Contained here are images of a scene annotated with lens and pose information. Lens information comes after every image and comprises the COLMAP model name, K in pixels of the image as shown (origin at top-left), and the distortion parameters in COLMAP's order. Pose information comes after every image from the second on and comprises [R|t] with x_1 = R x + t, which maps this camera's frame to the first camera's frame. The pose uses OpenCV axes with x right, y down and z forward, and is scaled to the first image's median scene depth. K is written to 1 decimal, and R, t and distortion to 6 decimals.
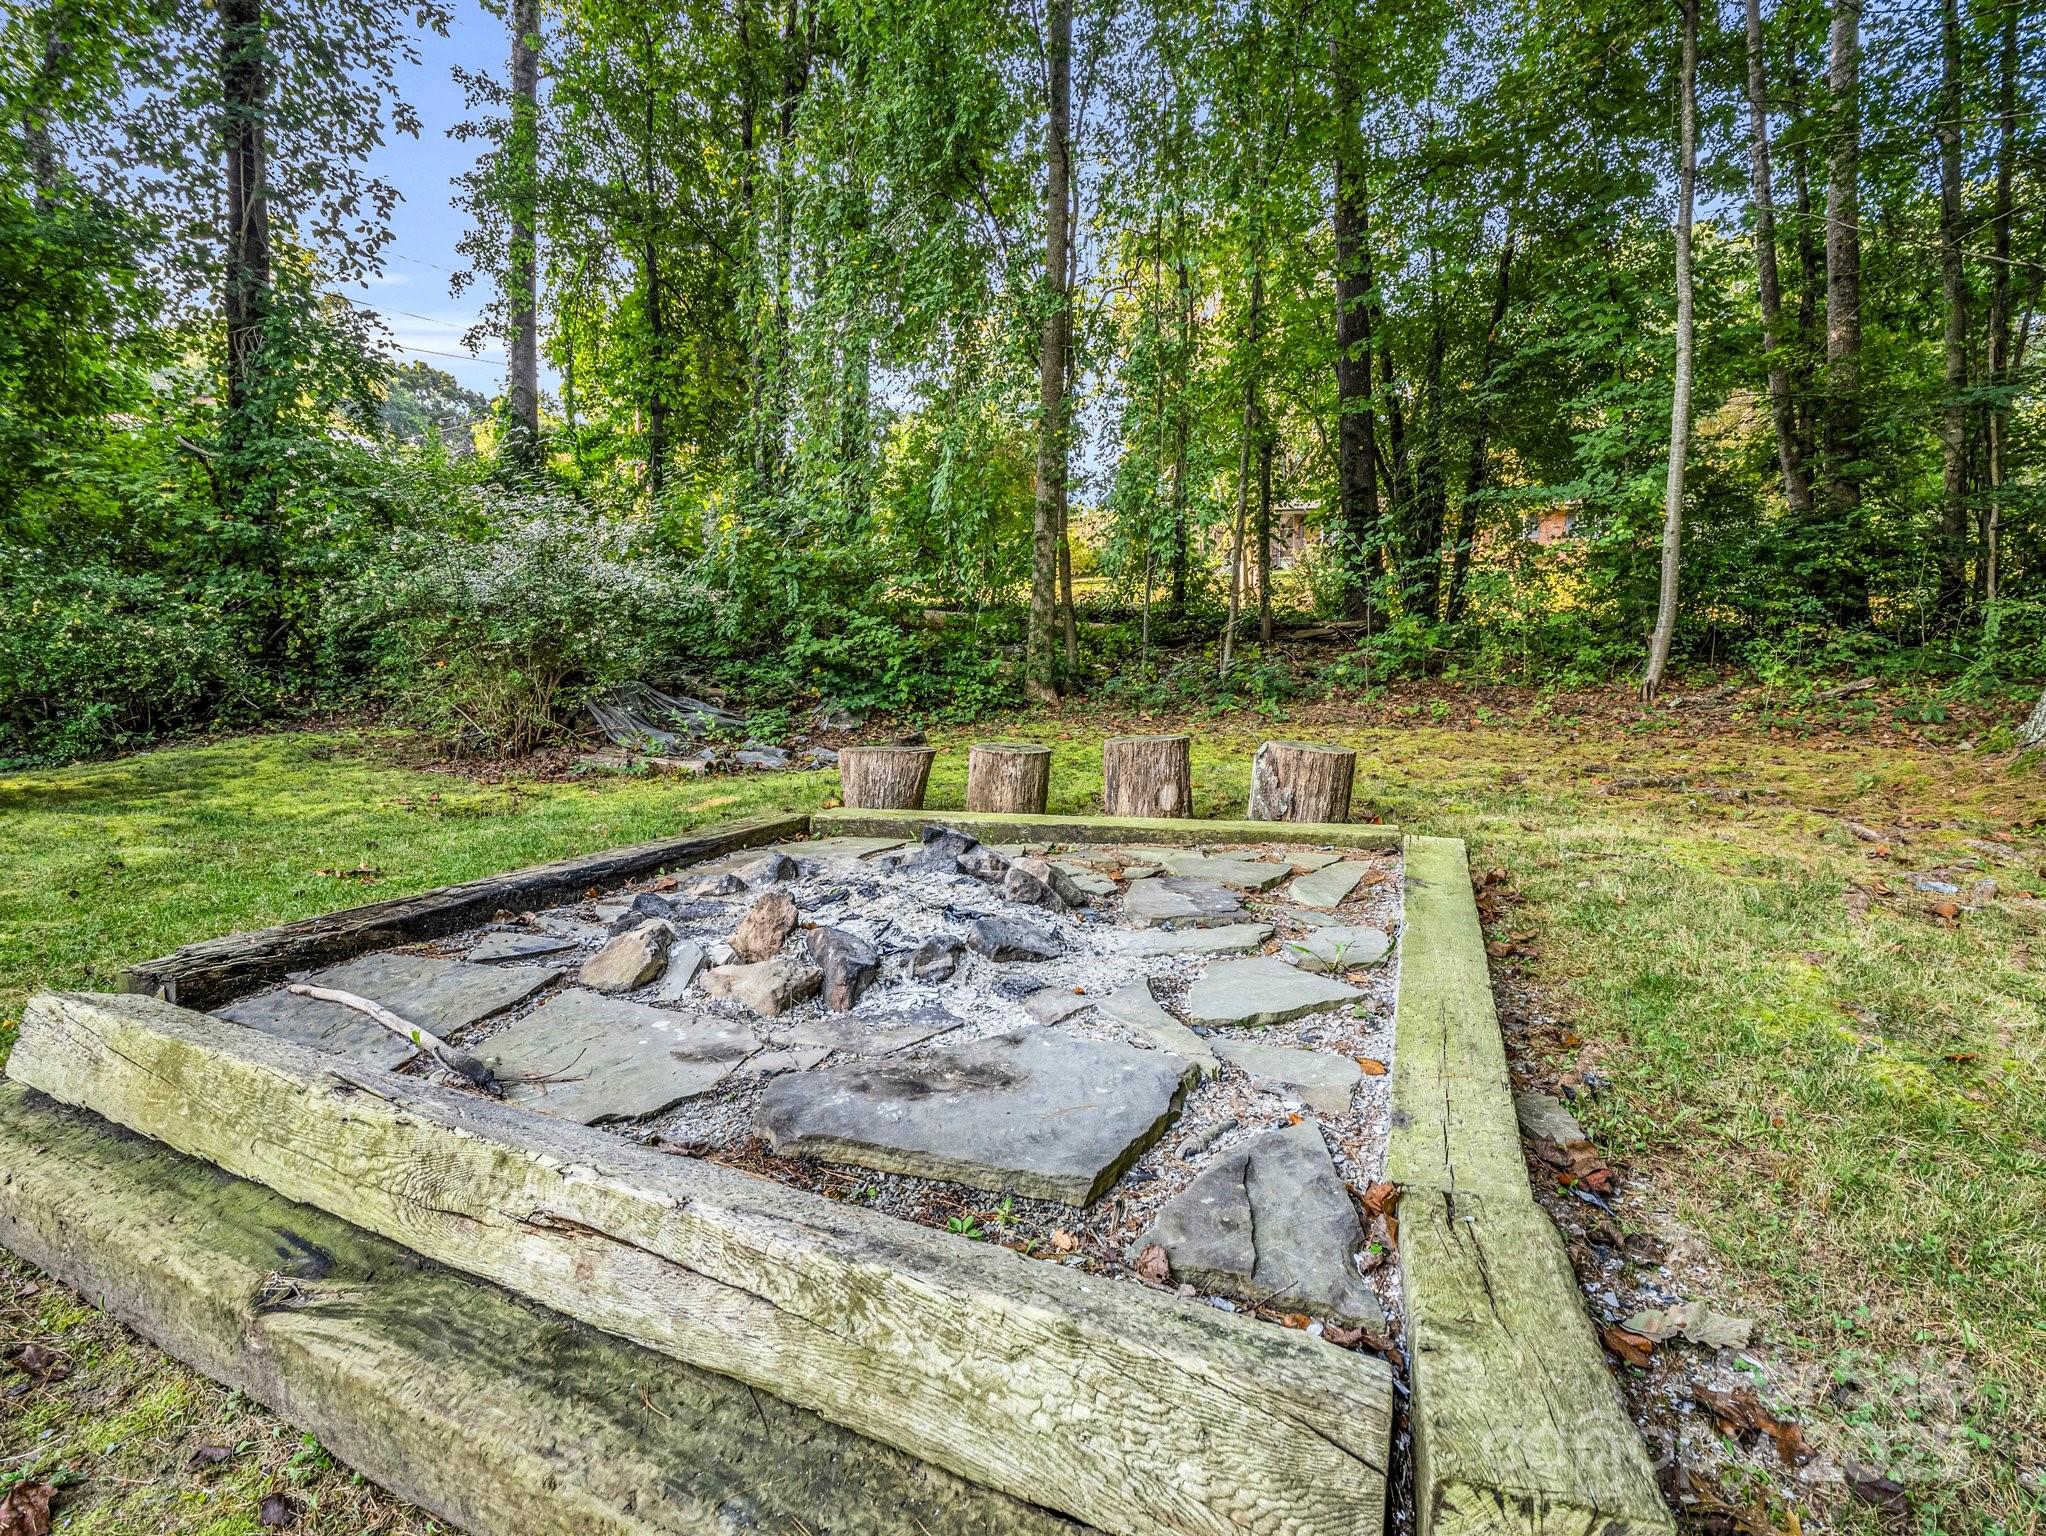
lens RADIAL K [[1006.8, 0, 1032.0], [0, 1006.8, 765.3], [0, 0, 1]] dist [-0.014512, -0.000026]
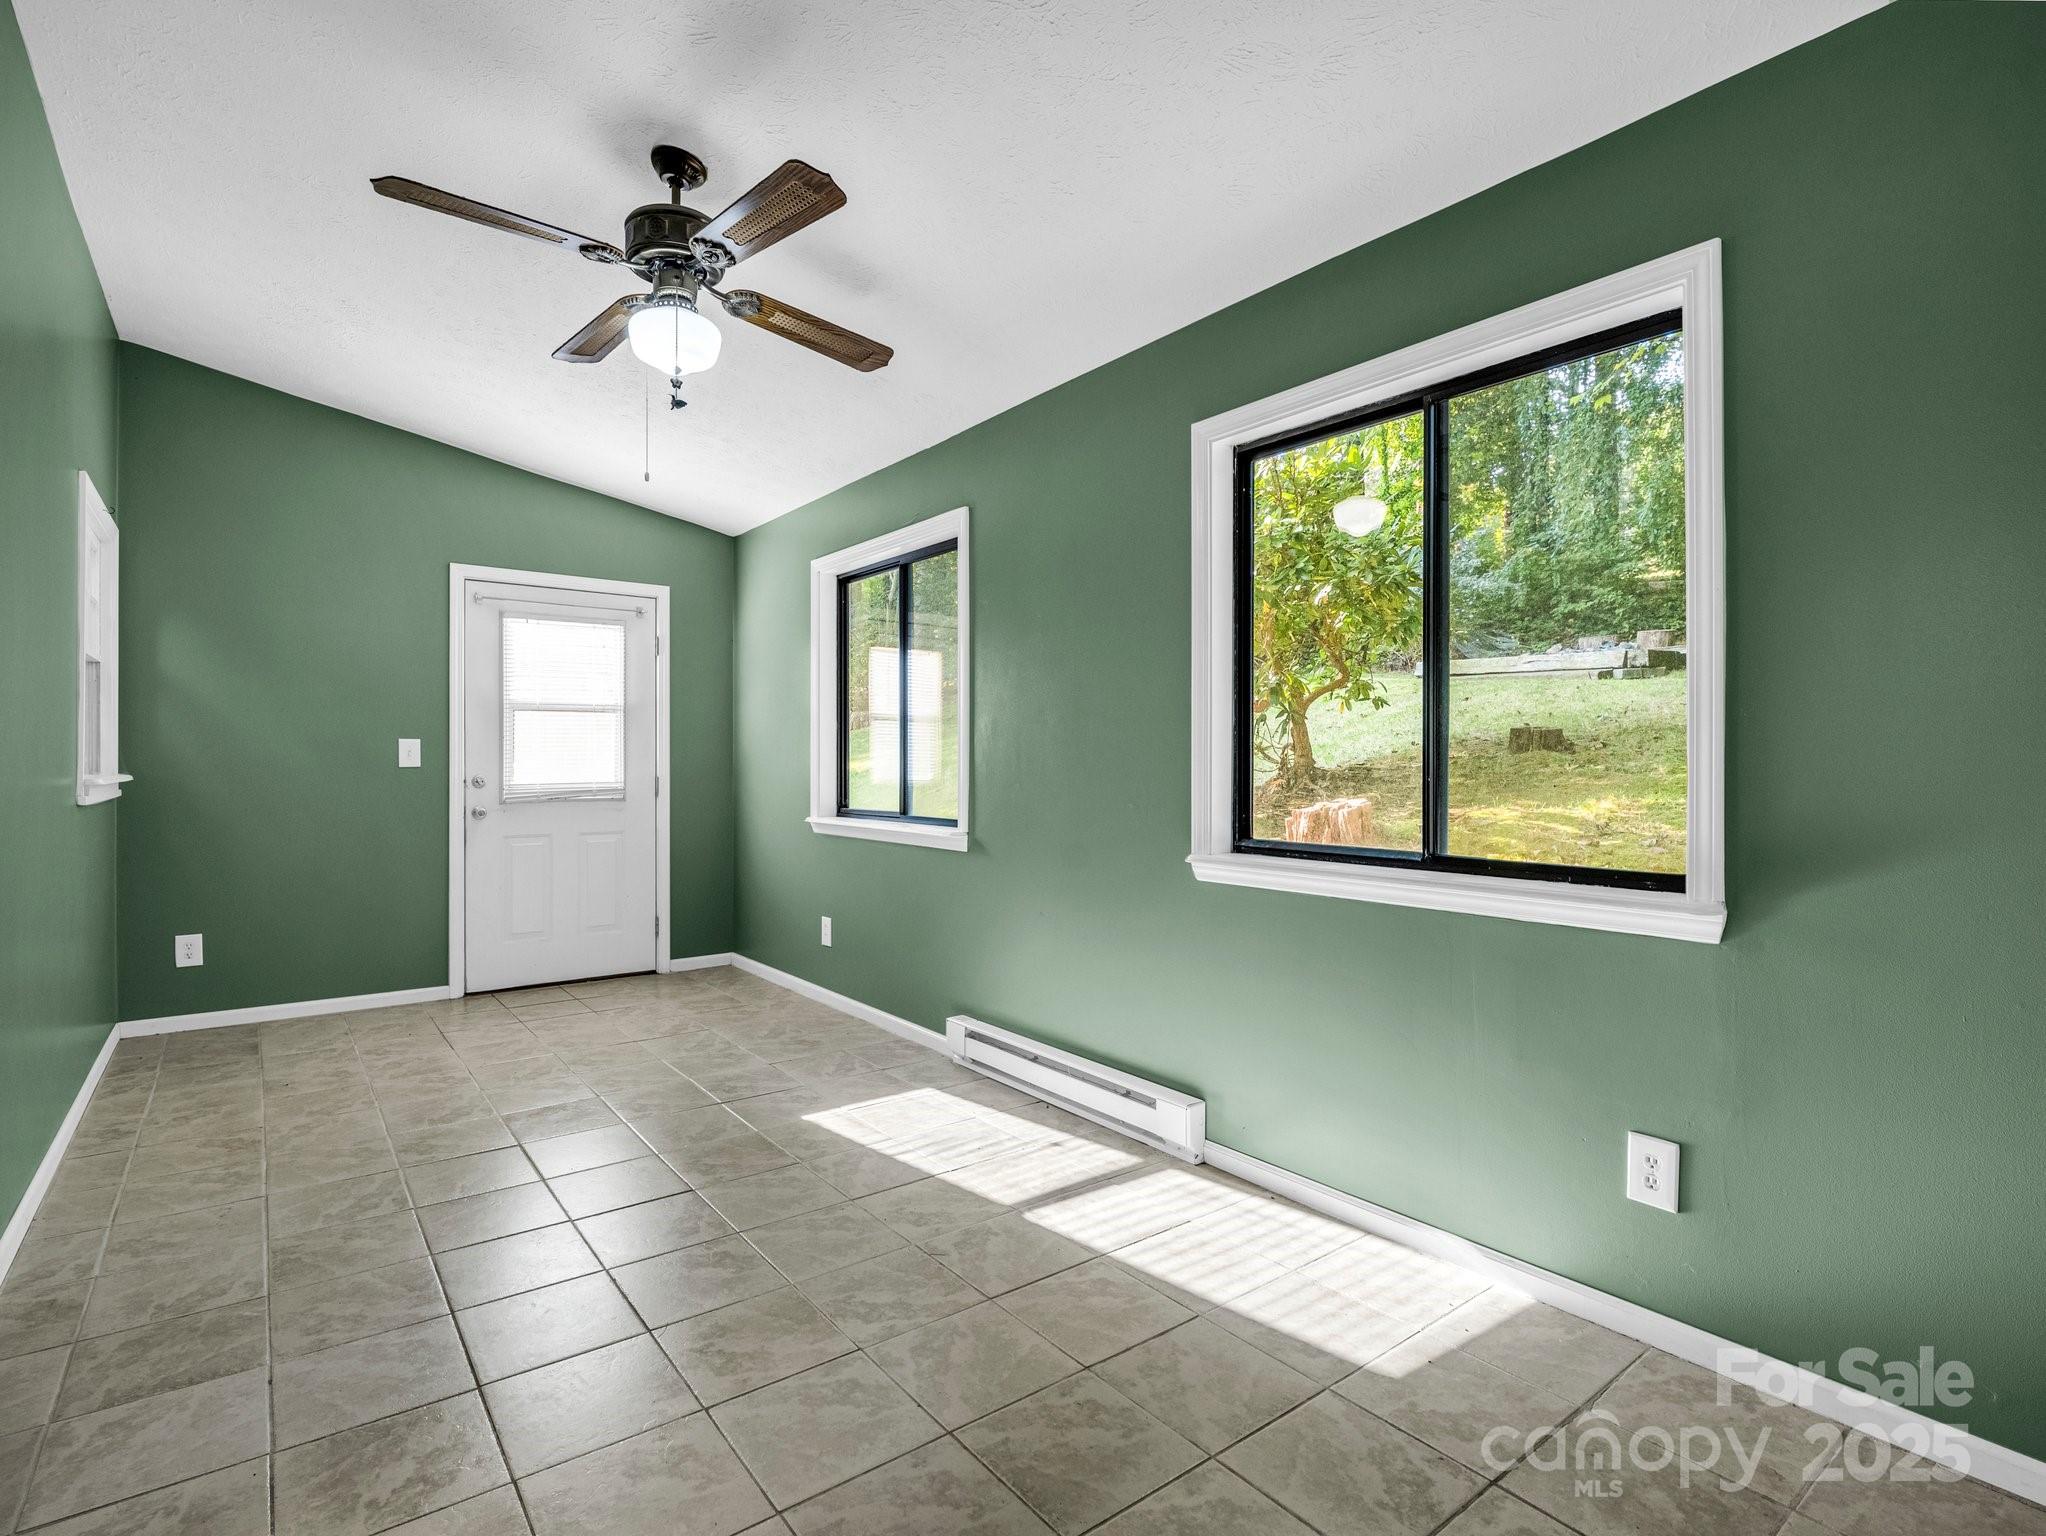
lens RADIAL K [[1005.1, 0, 1013.1], [0, 1005.1, 764.0], [0, 0, 1]] dist [-0.013648, -0.000086]
pose [[0.746089, -0.007247, -0.665807, 0.238743], [-0.001605, 0.999918, -0.012682, 0.191826], [0.665845, 0.010531, 0.746016, -1.033410]]
